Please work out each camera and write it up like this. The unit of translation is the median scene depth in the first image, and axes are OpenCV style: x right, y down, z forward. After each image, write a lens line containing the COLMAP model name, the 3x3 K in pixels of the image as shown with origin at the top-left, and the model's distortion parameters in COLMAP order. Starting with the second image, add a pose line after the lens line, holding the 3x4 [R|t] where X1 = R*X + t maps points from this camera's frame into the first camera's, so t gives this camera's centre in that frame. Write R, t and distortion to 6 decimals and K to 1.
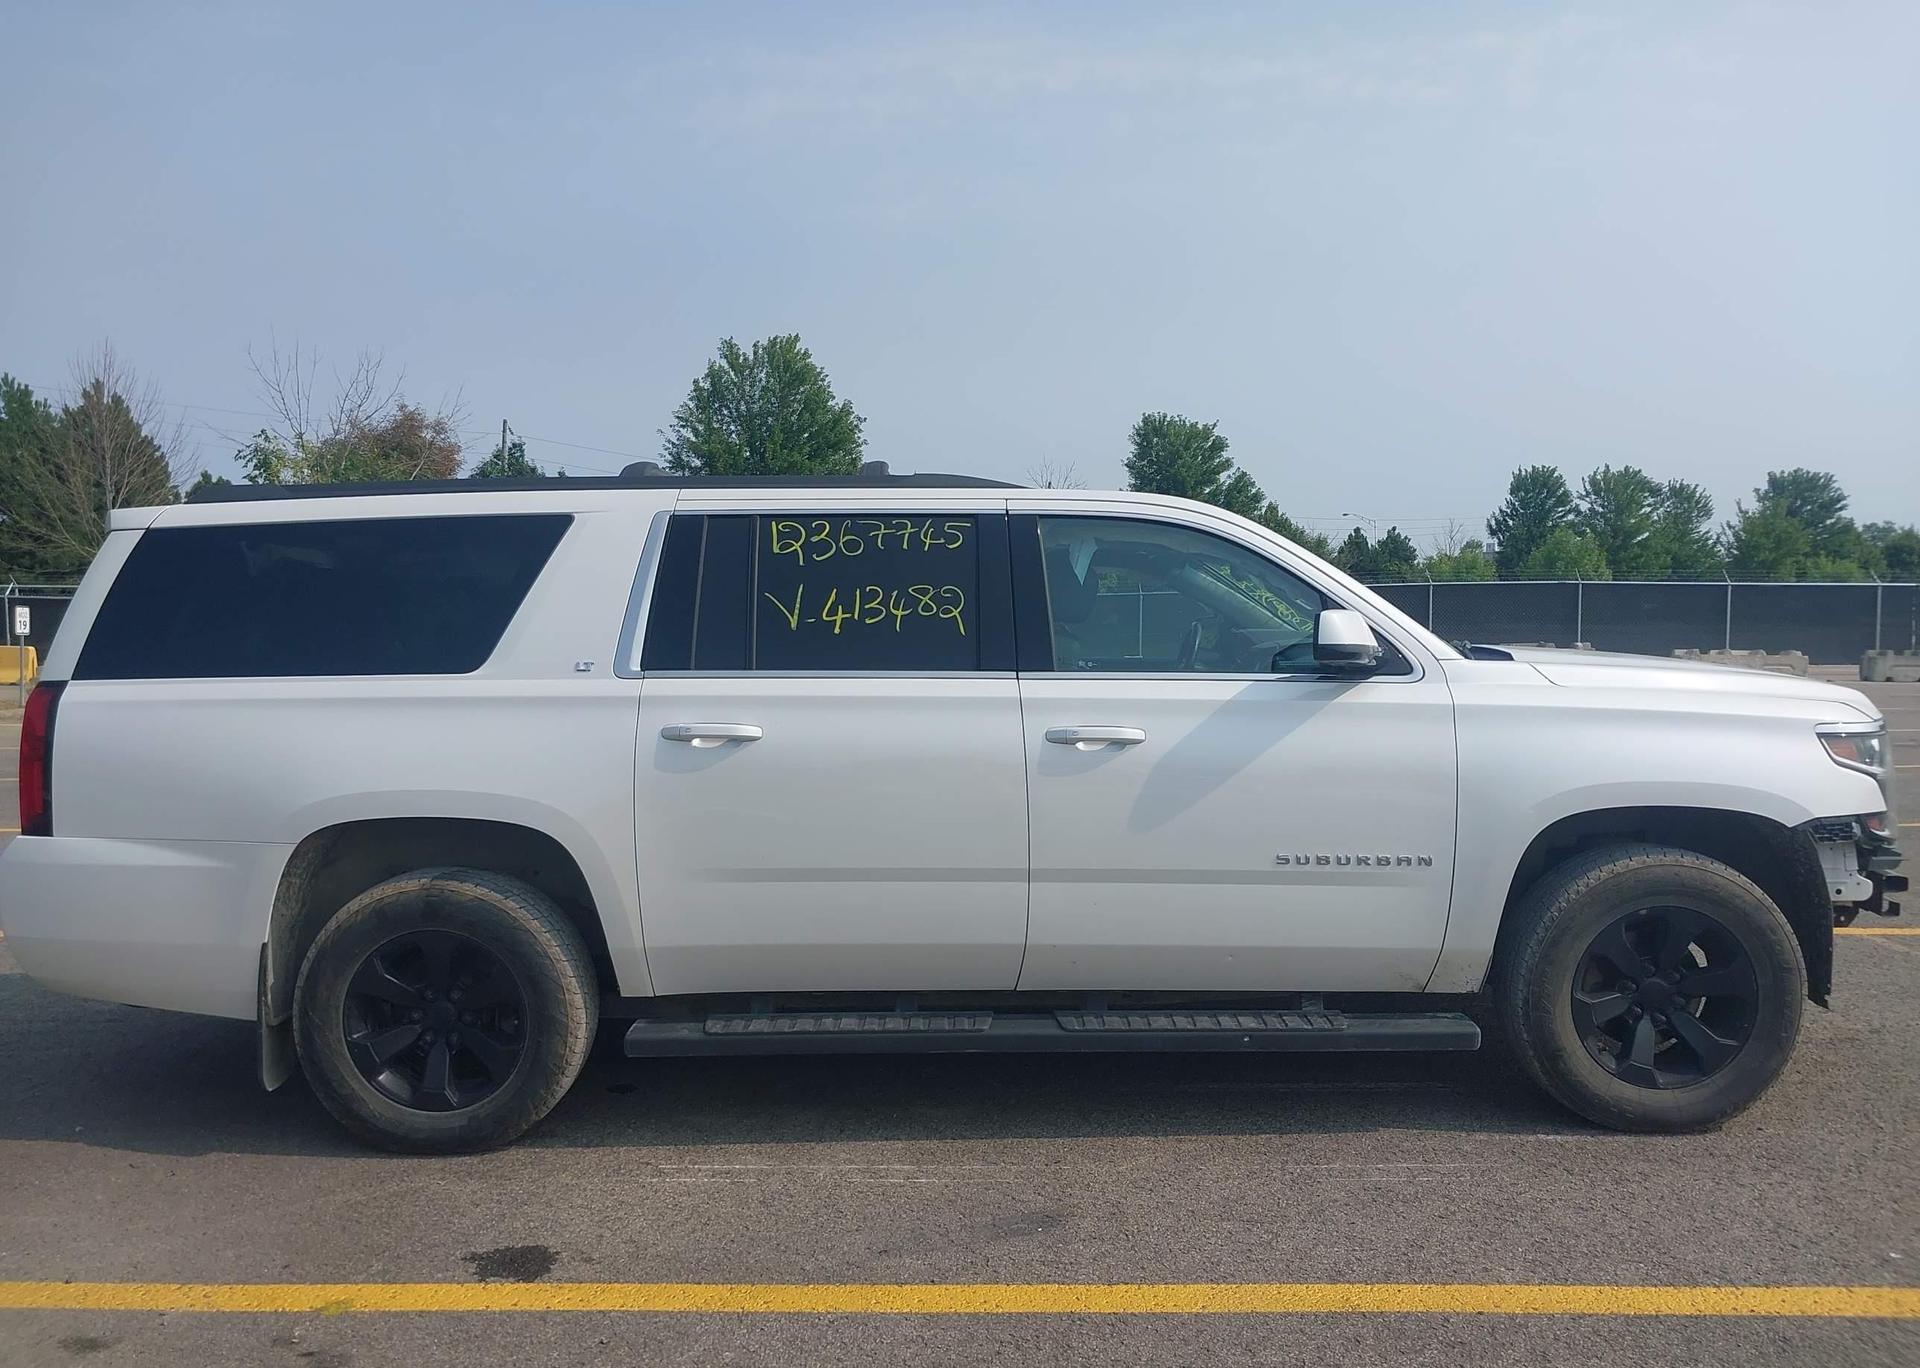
lens RADIAL K [[1492.2, 0, 973.7], [0, 1492.2, 740.4], [0, 0, 1]] dist [0.034878, -0.035743]
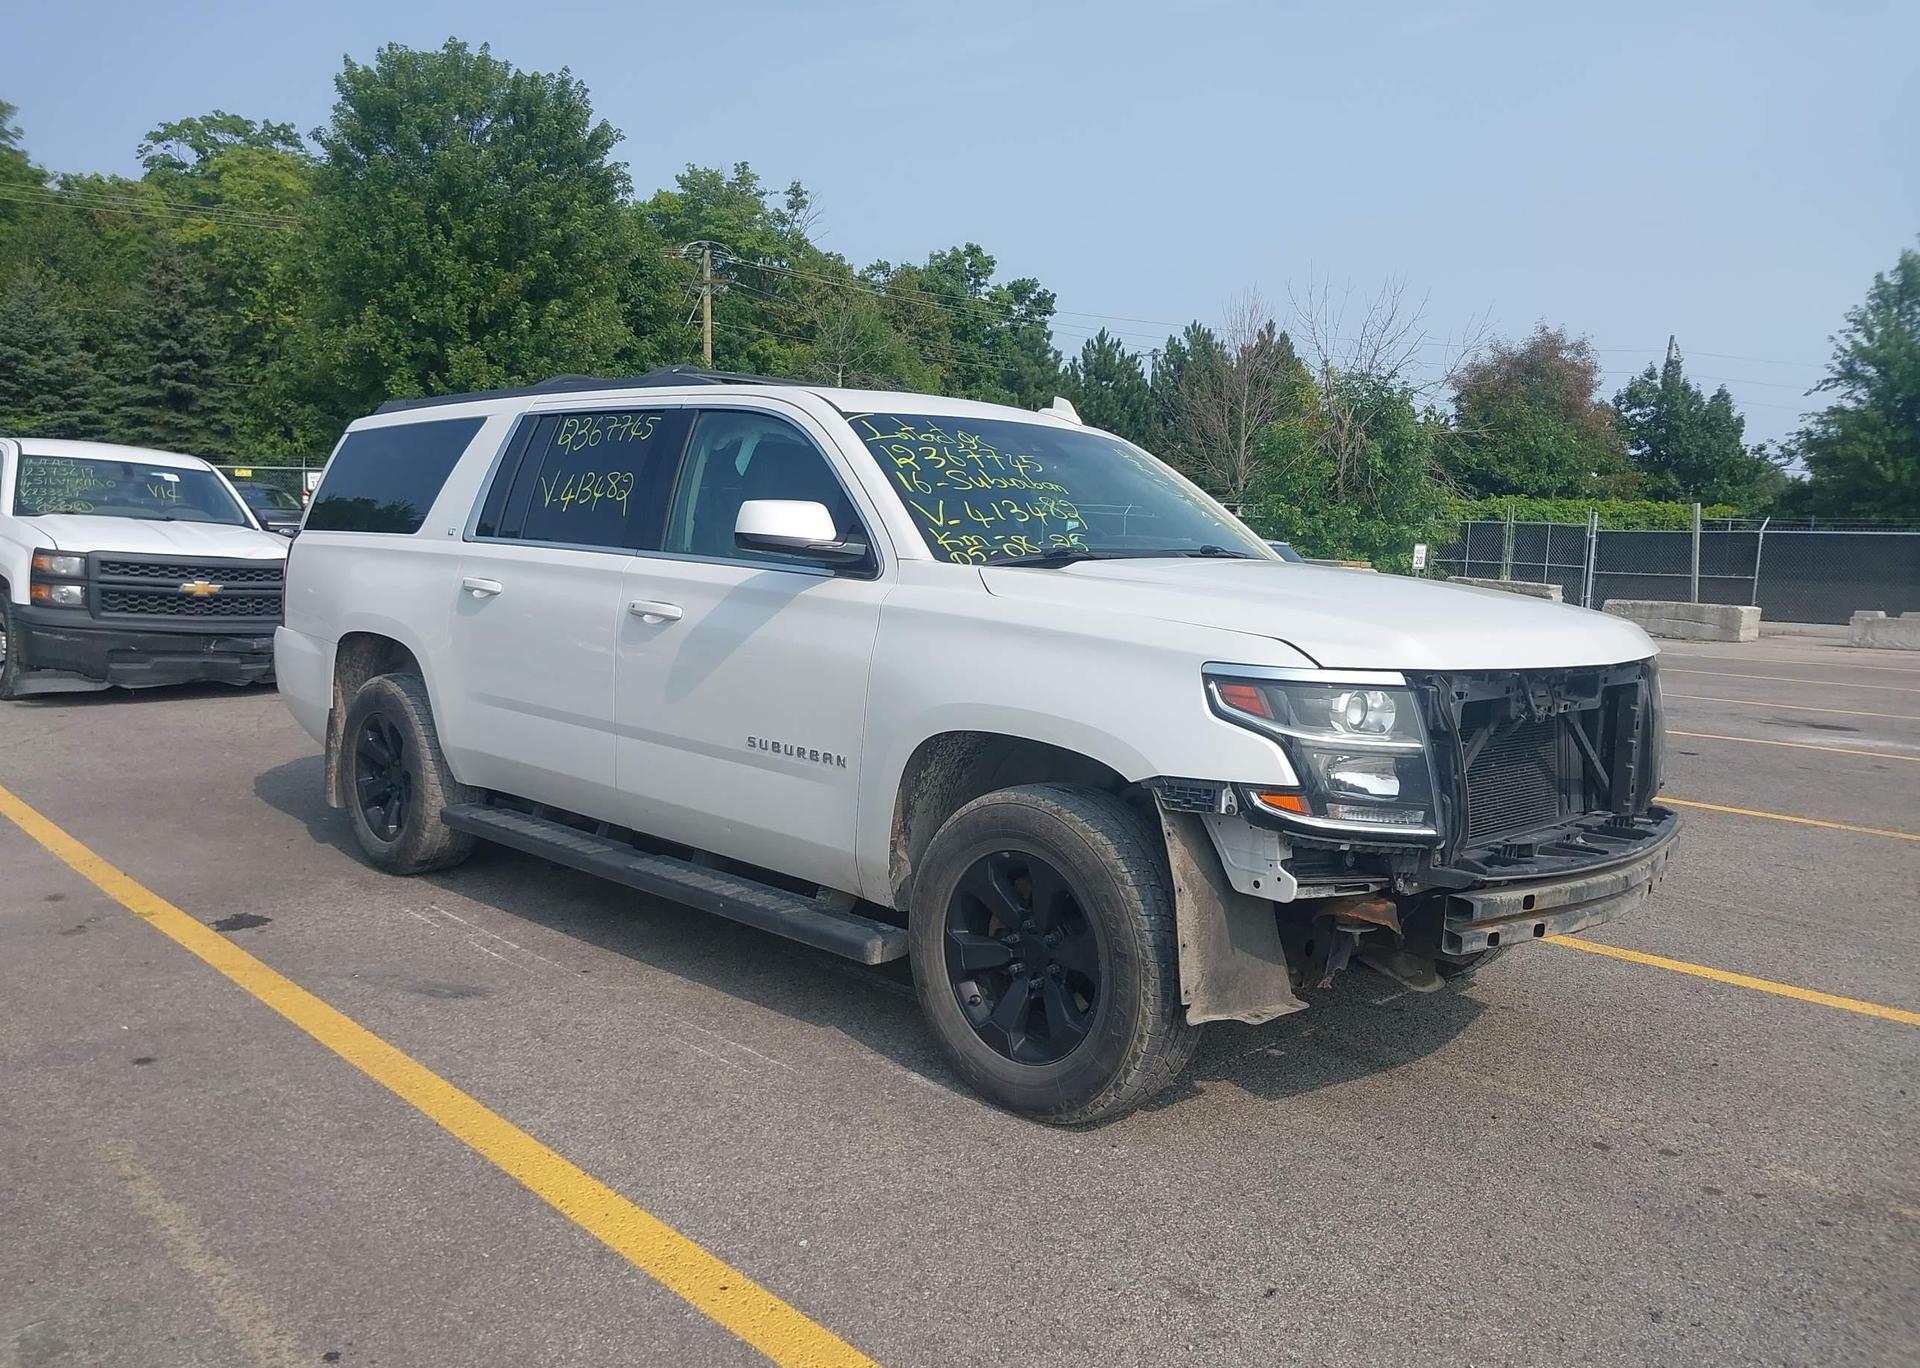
lens RADIAL K [[1492.2, 0, 973.7], [0, 1492.2, 740.4], [0, 0, 1]] dist [0.034878, -0.035743]
pose [[0.715198, 0.128761, -0.686959, 1.009288], [-0.095865, 0.991666, 0.086069, -0.024181], [0.692317, 0.004299, 0.721581, 0.355010]]
